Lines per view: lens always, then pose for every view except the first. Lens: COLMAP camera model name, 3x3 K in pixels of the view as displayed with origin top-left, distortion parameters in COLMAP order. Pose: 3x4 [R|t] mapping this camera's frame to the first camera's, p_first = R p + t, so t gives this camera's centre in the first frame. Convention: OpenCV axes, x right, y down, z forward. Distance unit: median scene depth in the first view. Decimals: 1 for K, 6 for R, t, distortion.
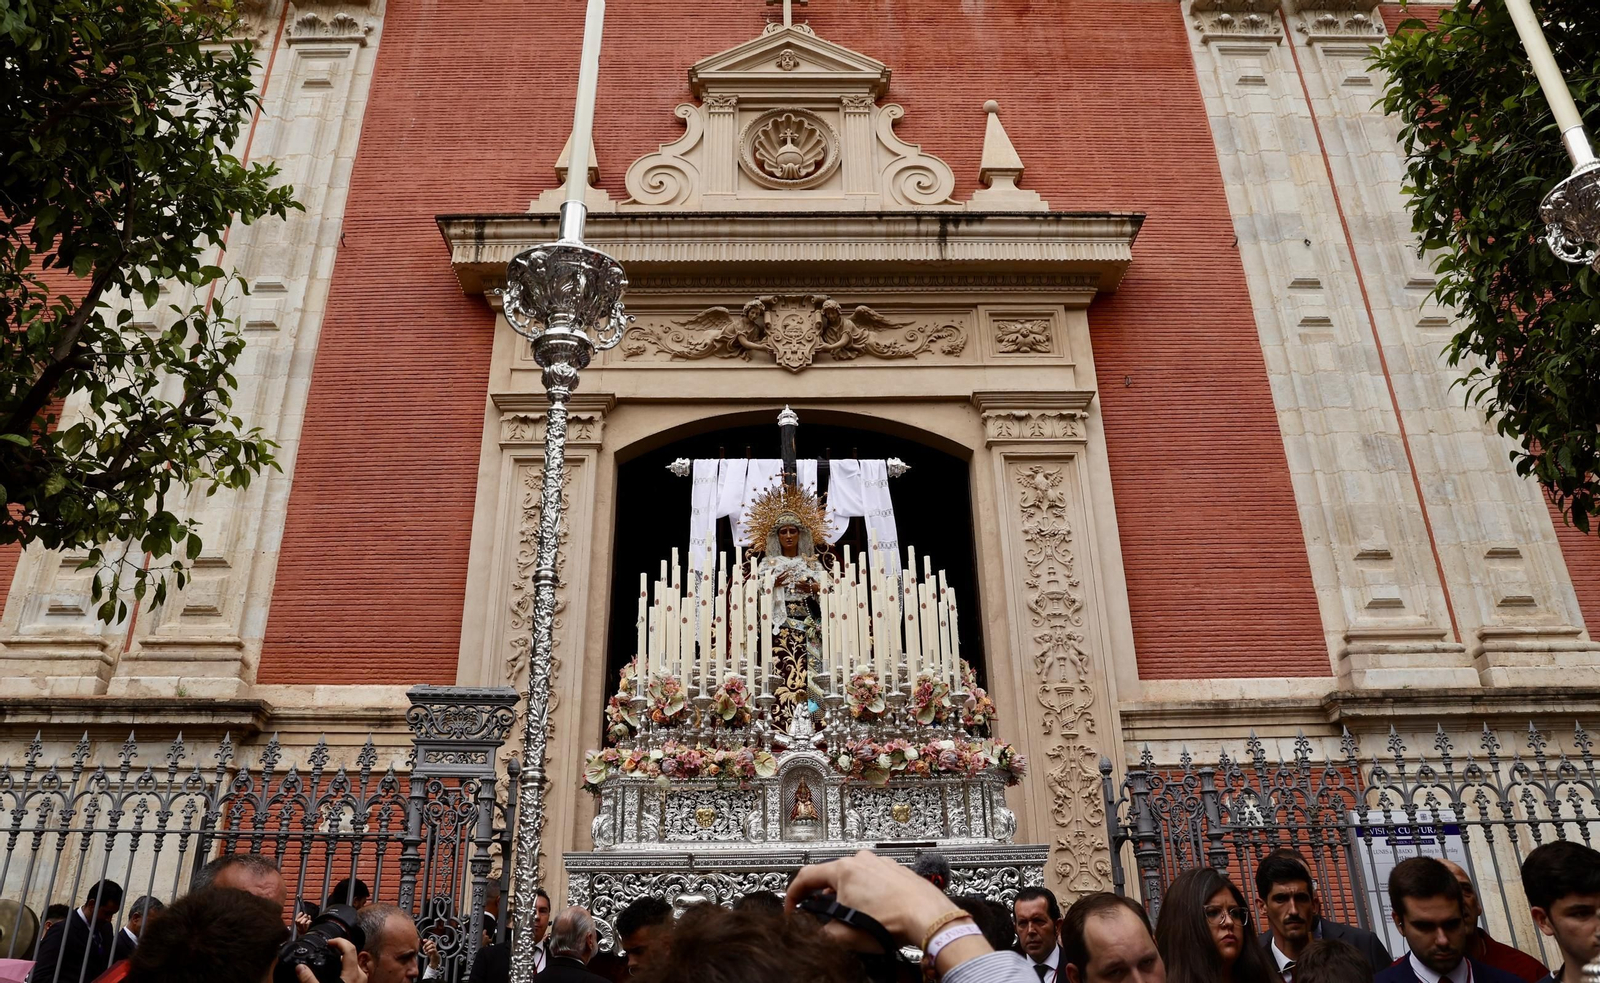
lens RADIAL K [[1221.4, 0, 777.4], [0, 1221.4, 443.4], [0, 0, 1]] dist [-0.072990, 0.007155]
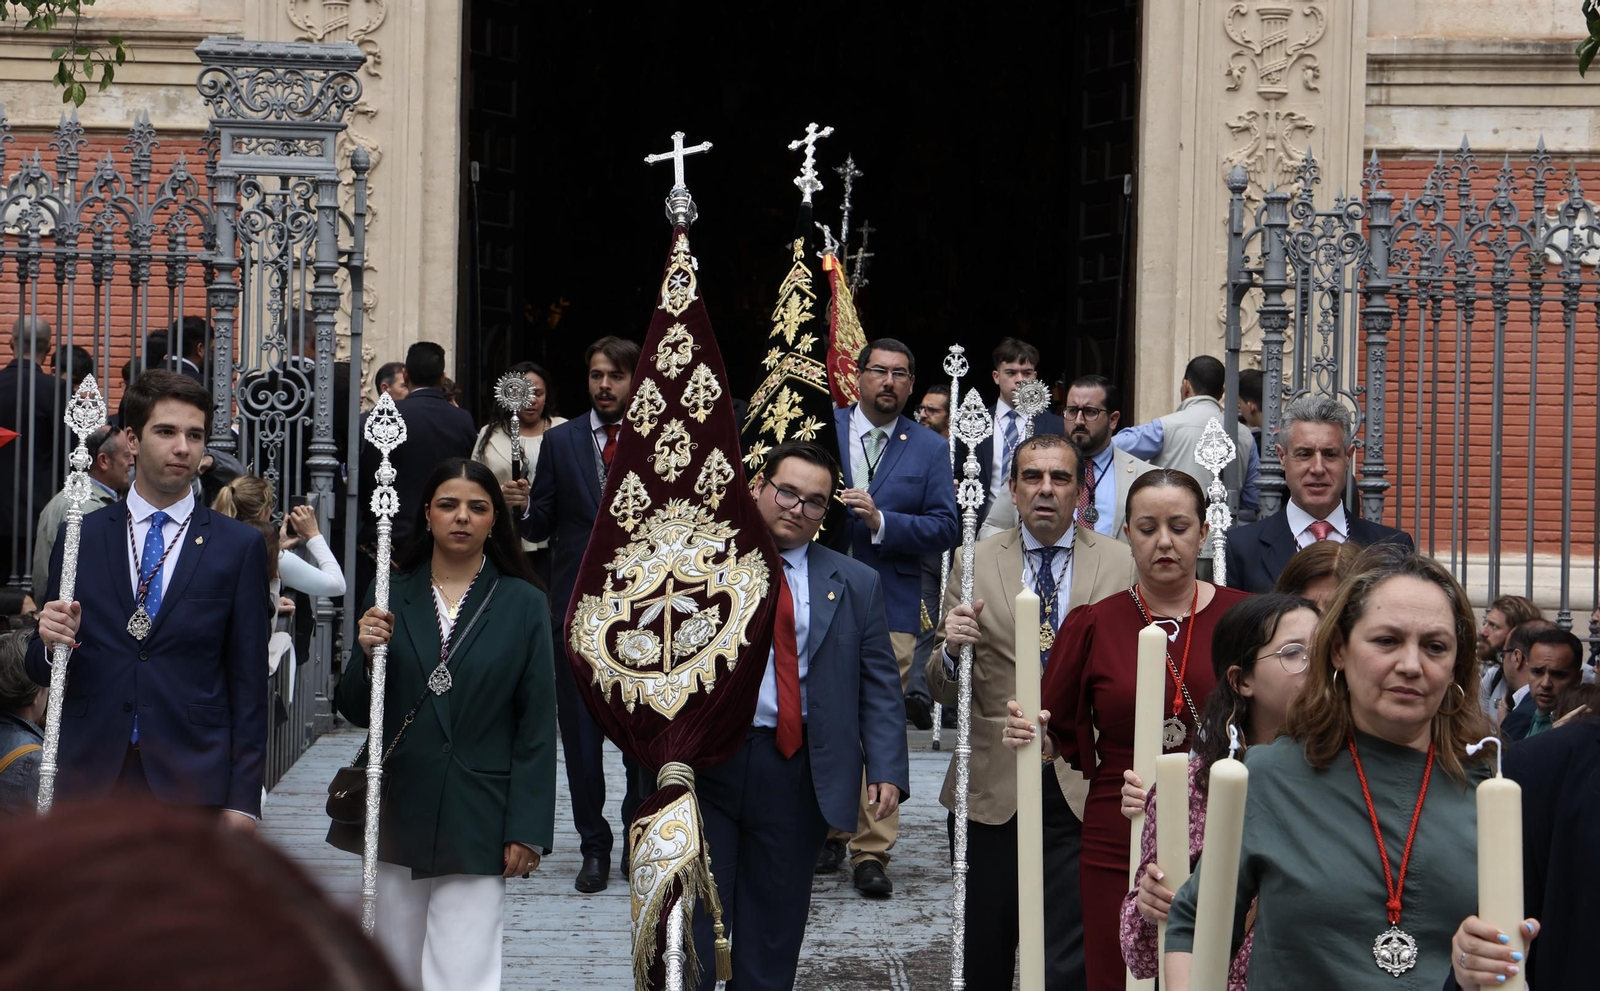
lens RADIAL K [[3321.1, 0, 800.5], [0, 3321.1, 496.3], [0, 0, 1]] dist [0.022400, 0.000000]
pose [[0.999584, 0.028634, -0.003583, 0.042302], [-0.024801, 0.915916, 0.400602, -0.313291], [0.014752, -0.400346, 0.916245, -0.782782]]
